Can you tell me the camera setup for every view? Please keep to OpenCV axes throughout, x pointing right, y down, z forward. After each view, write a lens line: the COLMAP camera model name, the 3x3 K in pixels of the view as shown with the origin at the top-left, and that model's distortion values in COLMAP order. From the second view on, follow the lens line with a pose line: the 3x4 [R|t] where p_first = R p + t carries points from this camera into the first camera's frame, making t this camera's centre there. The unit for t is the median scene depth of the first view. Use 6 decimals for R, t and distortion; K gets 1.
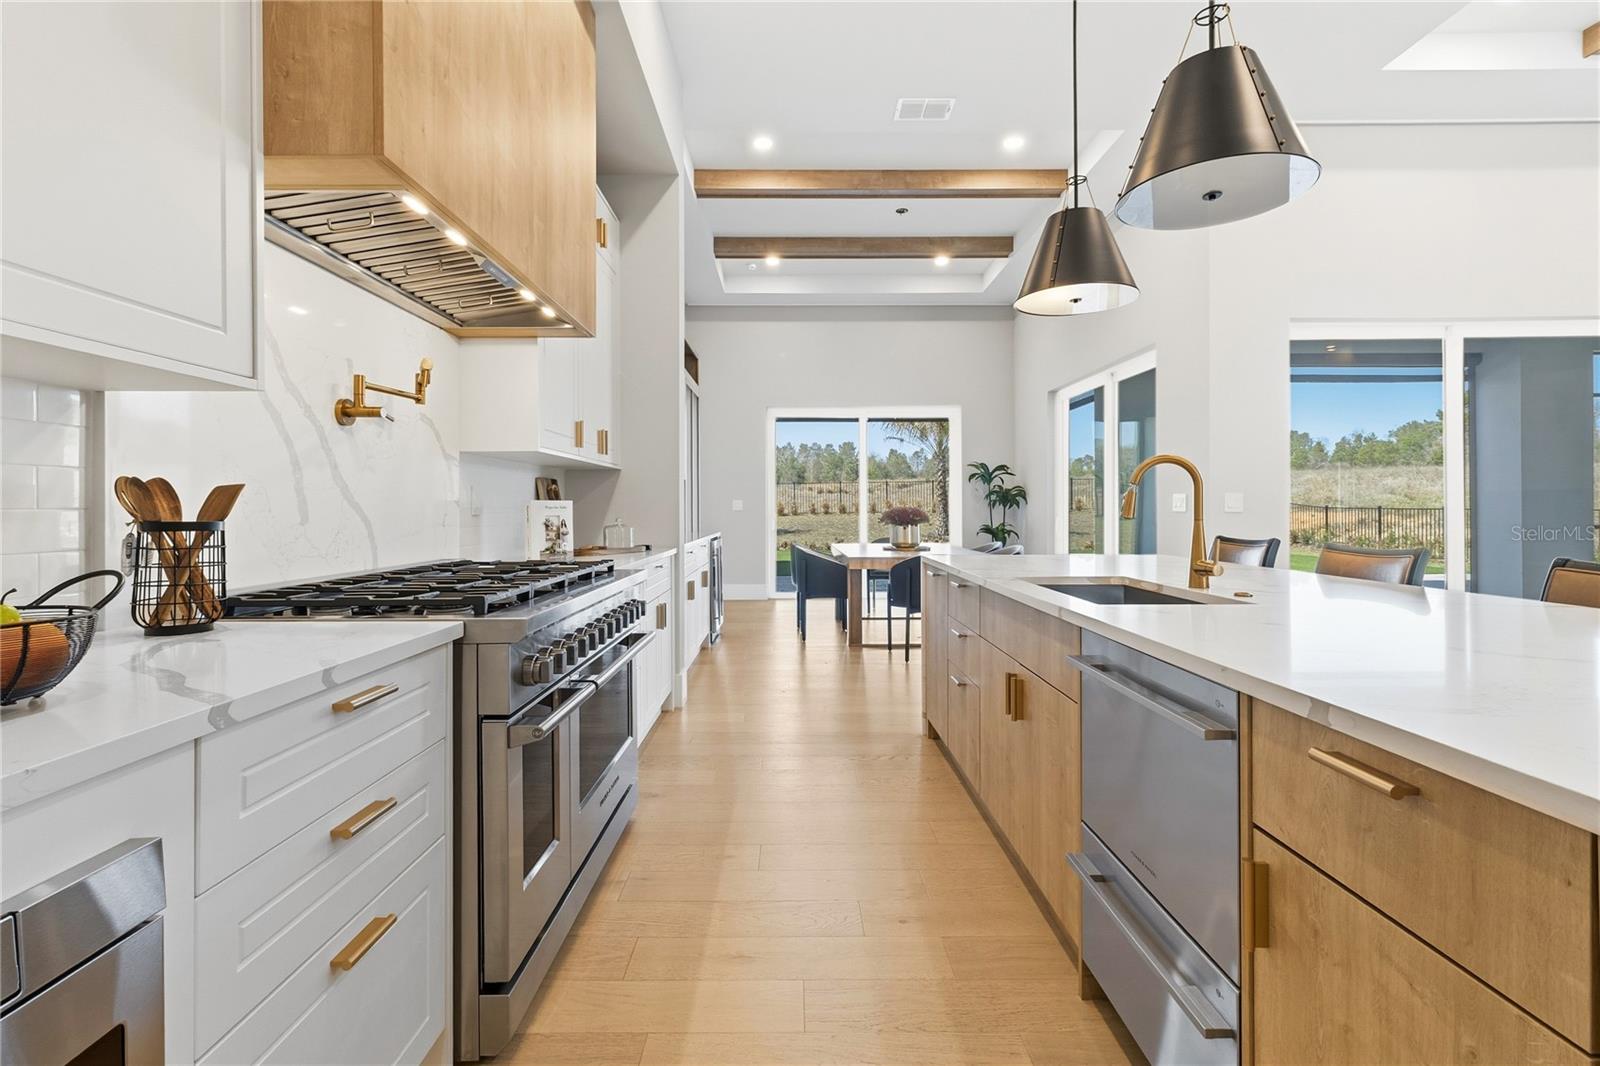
lens RADIAL K [[737.4, 0, 797.1], [0, 737.4, 524.5], [0, 0, 1]] dist [0.002504, -0.000931]
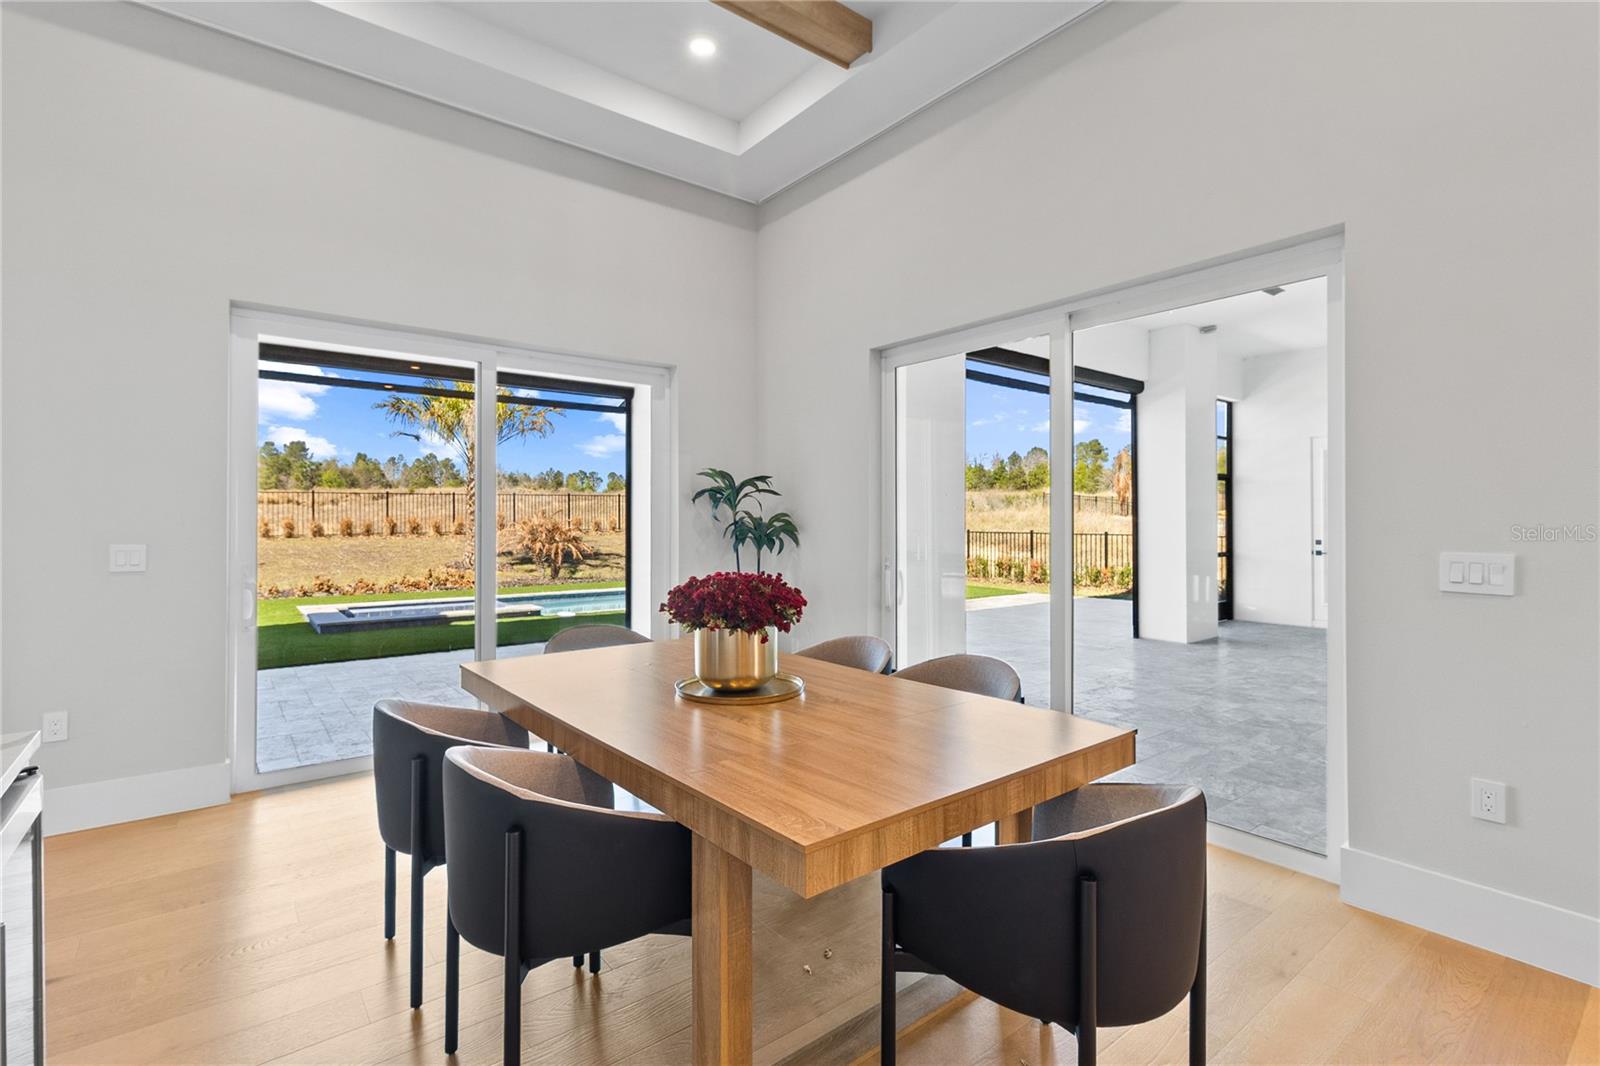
lens RADIAL K [[737.4, 0, 797.8], [0, 737.4, 521.9], [0, 0, 1]] dist [0.002504, -0.000931]
pose [[0.785849, 0.000890, 0.618418, -0.043060], [0.012693, 0.999765, -0.017568, -0.032511], [-0.618288, 0.021655, 0.785653, 0.504118]]
